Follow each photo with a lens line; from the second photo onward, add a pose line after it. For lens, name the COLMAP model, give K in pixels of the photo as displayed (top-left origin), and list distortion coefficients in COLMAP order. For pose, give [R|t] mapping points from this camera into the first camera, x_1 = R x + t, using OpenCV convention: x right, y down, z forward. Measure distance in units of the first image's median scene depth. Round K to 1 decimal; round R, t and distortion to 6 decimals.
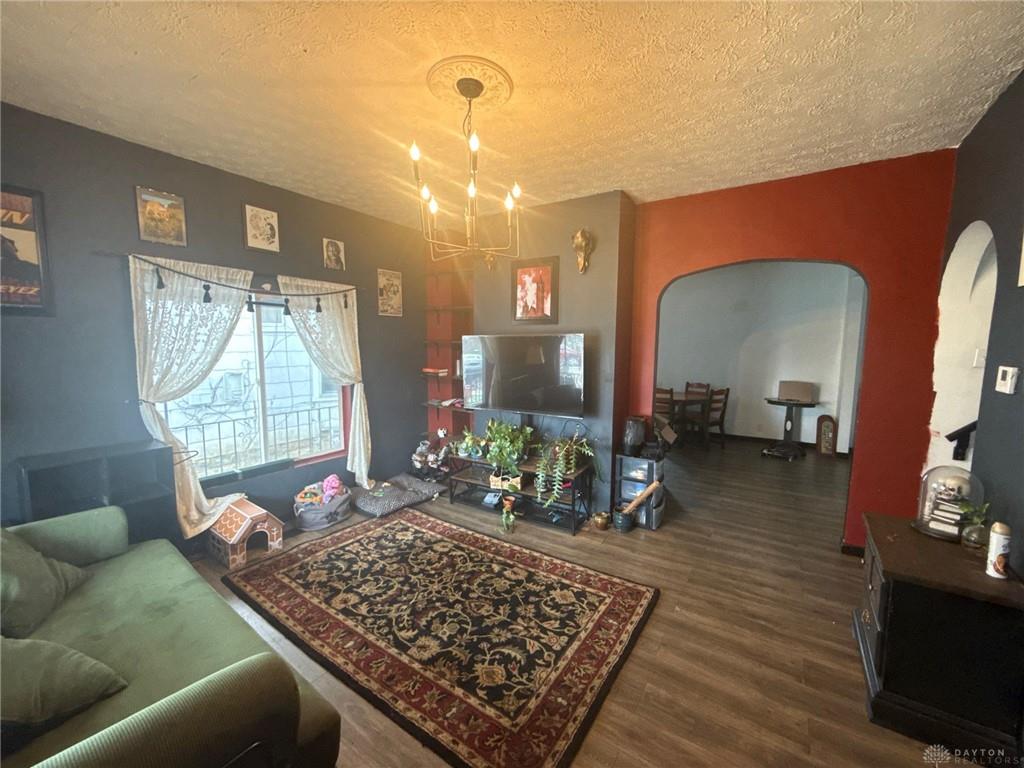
lens RADIAL K [[408.0, 0, 515.2], [0, 408.0, 383.9], [0, 0, 1]] dist [-0.001654, 0.000121]
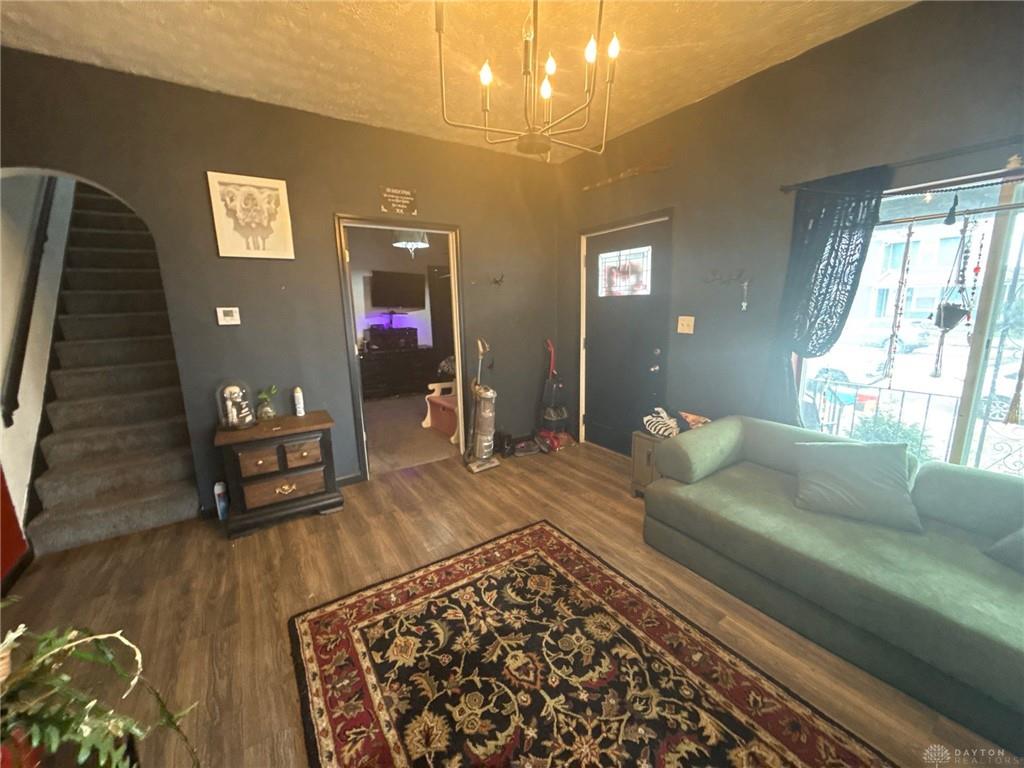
lens RADIAL K [[408.0, 0, 514.2], [0, 408.0, 384.6], [0, 0, 1]] dist [-0.001654, 0.000121]
pose [[-0.923467, -0.057476, 0.379347, -0.331575], [0.058847, 0.955800, 0.288070, -0.112404], [-0.379137, 0.288347, -0.879267, 1.599720]]
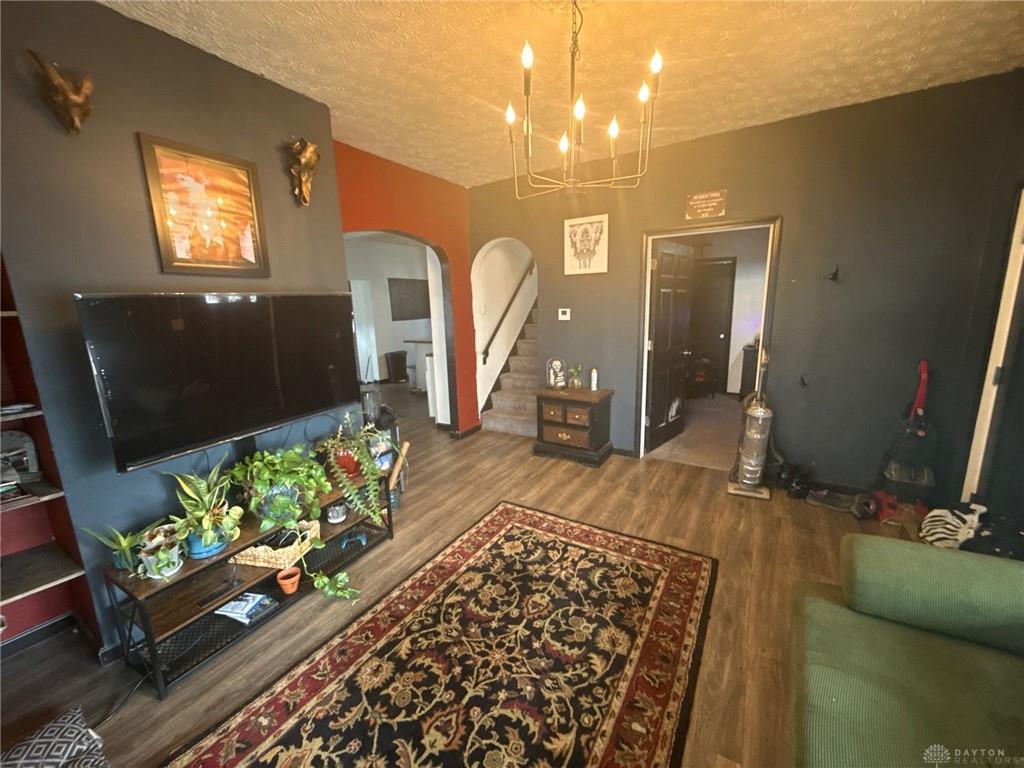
lens RADIAL K [[408.0, 0, 506.9], [0, 408.0, 384.8], [0, 0, 1]] dist [-0.001654, 0.000121]
pose [[-0.030606, -0.200357, 0.979245, -0.925626], [0.132364, 0.970263, 0.202657, -0.106476], [-0.990729, 0.135819, -0.003176, 1.091963]]
